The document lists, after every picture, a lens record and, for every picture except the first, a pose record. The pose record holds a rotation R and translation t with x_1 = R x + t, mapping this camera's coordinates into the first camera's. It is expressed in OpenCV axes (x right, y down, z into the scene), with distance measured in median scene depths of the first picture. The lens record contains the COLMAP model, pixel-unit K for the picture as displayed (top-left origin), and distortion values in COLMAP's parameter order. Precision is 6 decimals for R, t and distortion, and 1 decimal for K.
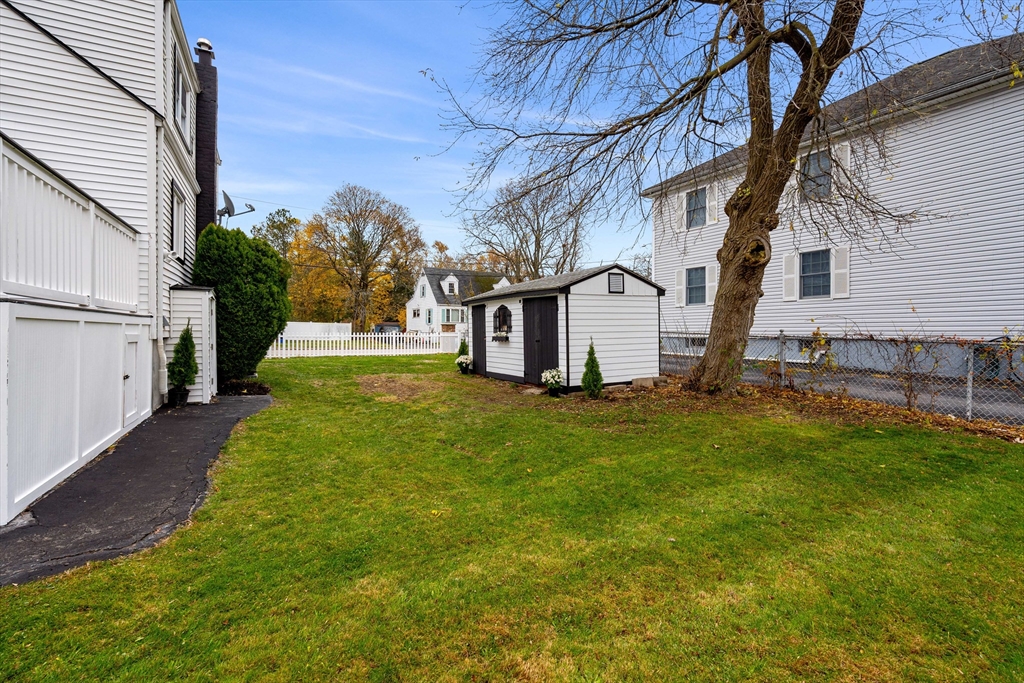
lens RADIAL K [[469.4, 0, 512.4], [0, 469.4, 331.6], [0, 0, 1]] dist [-0.005014, 0.001735]
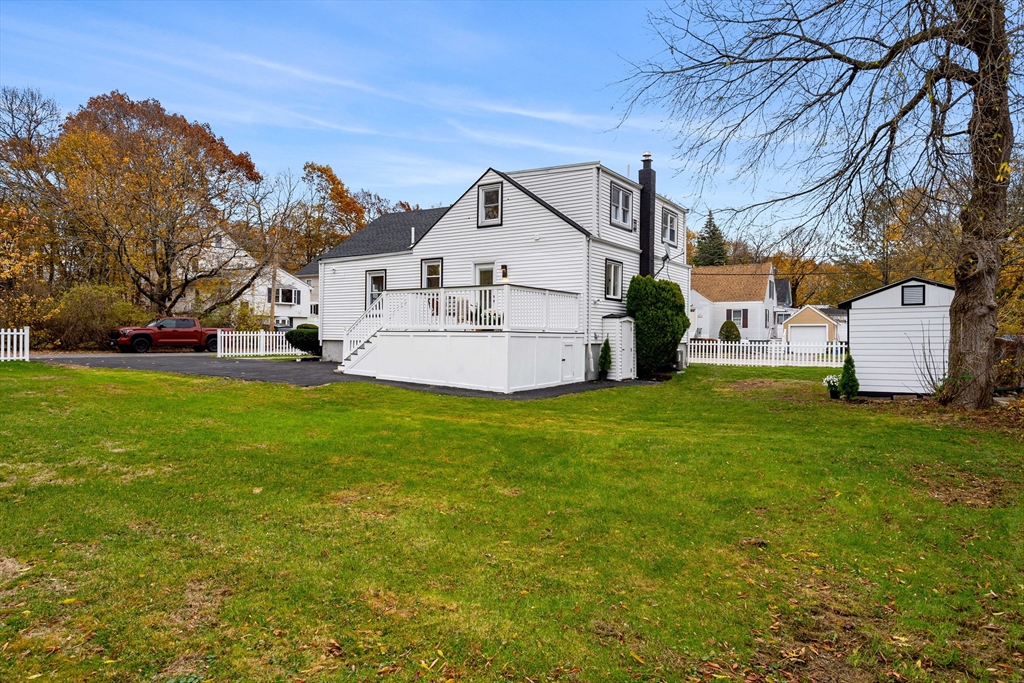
lens RADIAL K [[639.2, 0, 507.7], [0, 639.2, 339.8], [0, 0, 1]] dist [0.000447, 0.000142]
pose [[0.478883, 0.005600, -0.877861, 1.095439], [-0.005288, 0.999980, 0.003495, -0.008131], [0.877863, 0.002968, 0.478903, -0.460044]]
